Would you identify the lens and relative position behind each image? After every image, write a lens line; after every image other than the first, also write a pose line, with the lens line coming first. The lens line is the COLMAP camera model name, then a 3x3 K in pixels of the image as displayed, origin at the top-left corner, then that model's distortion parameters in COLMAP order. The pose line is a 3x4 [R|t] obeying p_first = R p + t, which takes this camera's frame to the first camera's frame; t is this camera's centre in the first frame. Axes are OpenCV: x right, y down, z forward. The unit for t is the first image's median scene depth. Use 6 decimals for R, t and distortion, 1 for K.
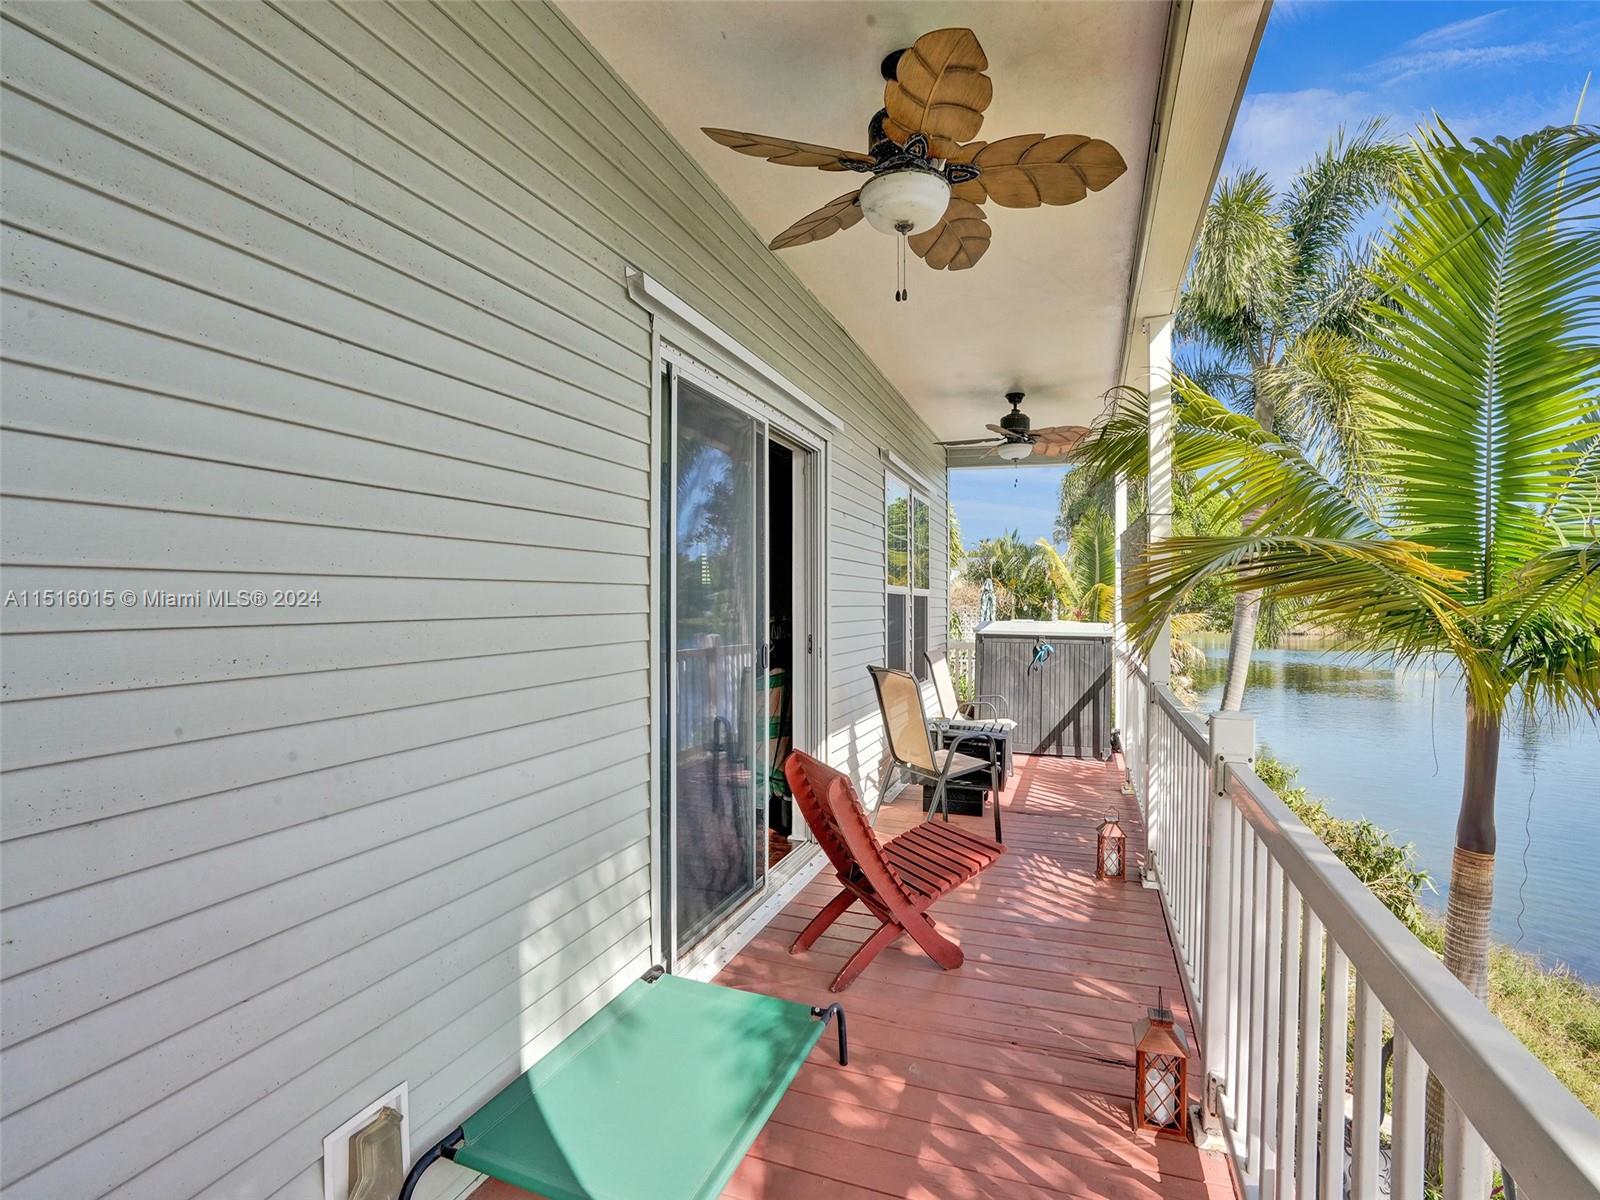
lens RADIAL K [[740.3, 0, 790.2], [0, 740.3, 617.1], [0, 0, 1]] dist [-0.070327, 0.043772]
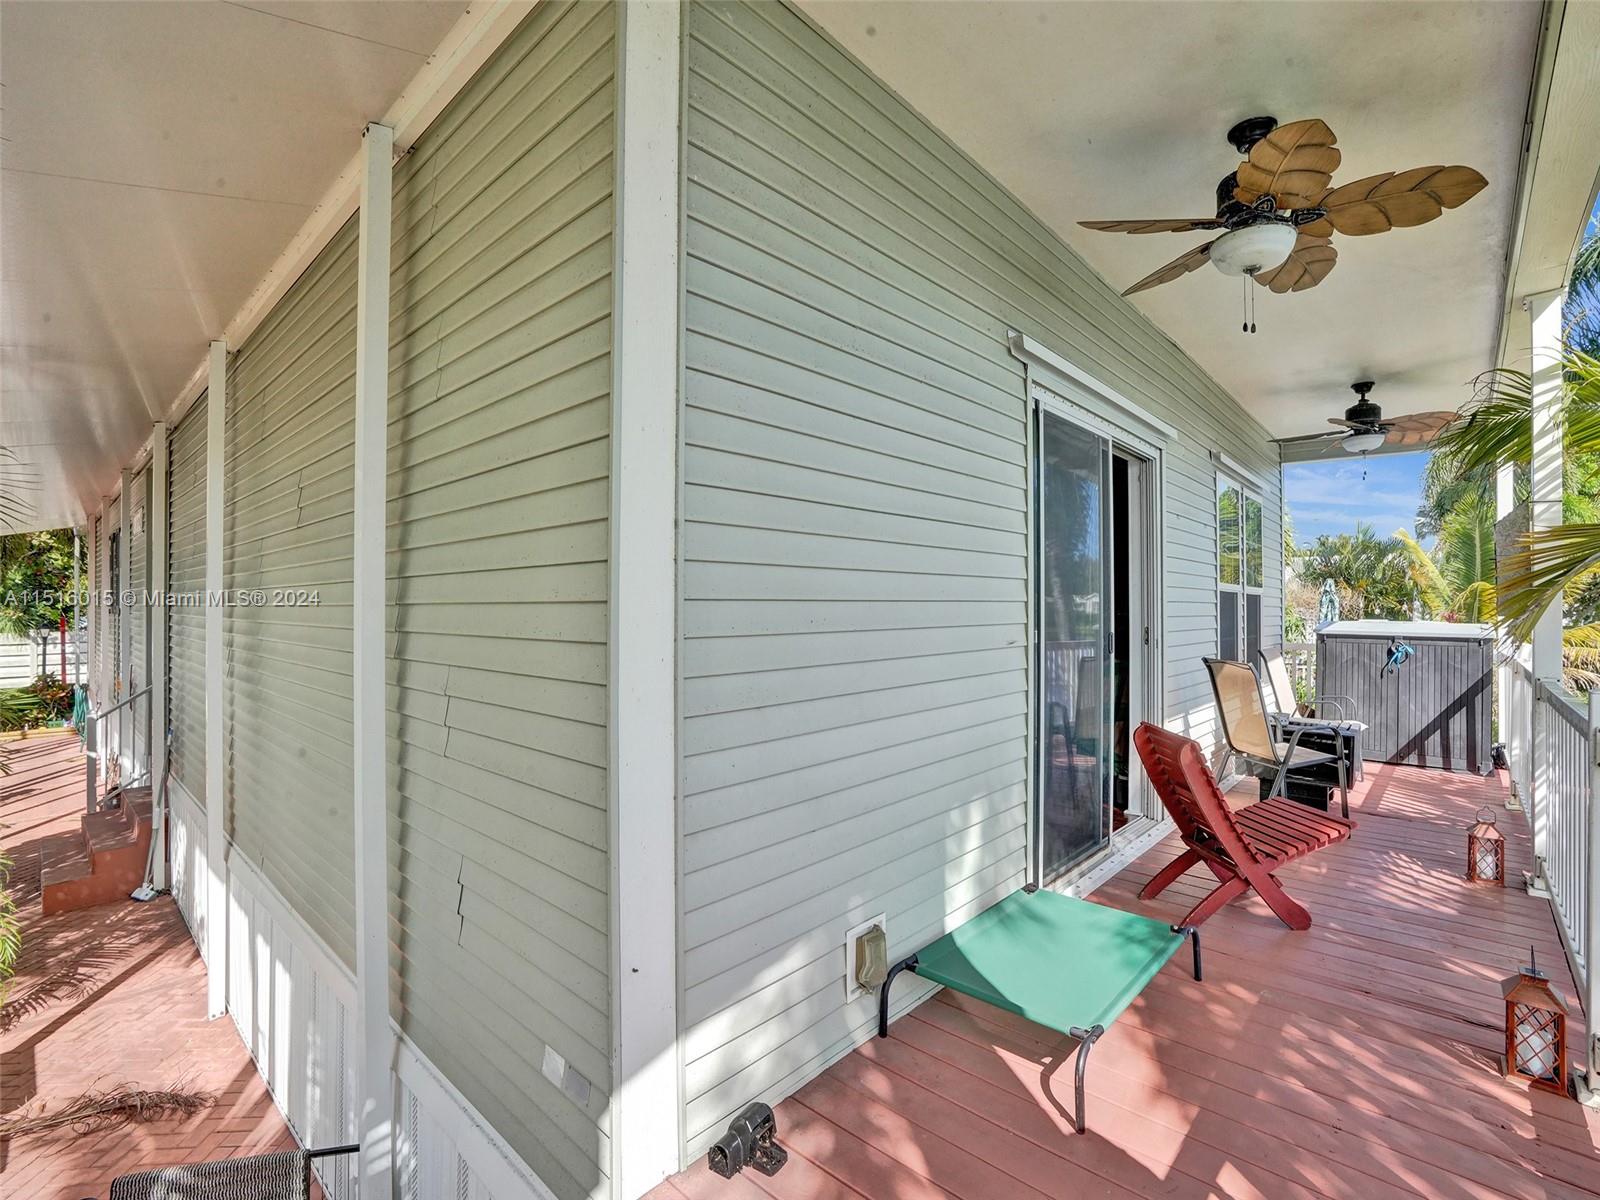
lens RADIAL K [[749.6, 0, 806.1], [0, 749.6, 611.2], [0, 0, 1]] dist [-0.057161, 0.024063]
pose [[0.937697, -0.000113, -0.347455, -0.073247], [-0.006423, 0.999823, -0.017659, 0.026034], [0.347396, 0.018791, 0.937530, -0.232038]]
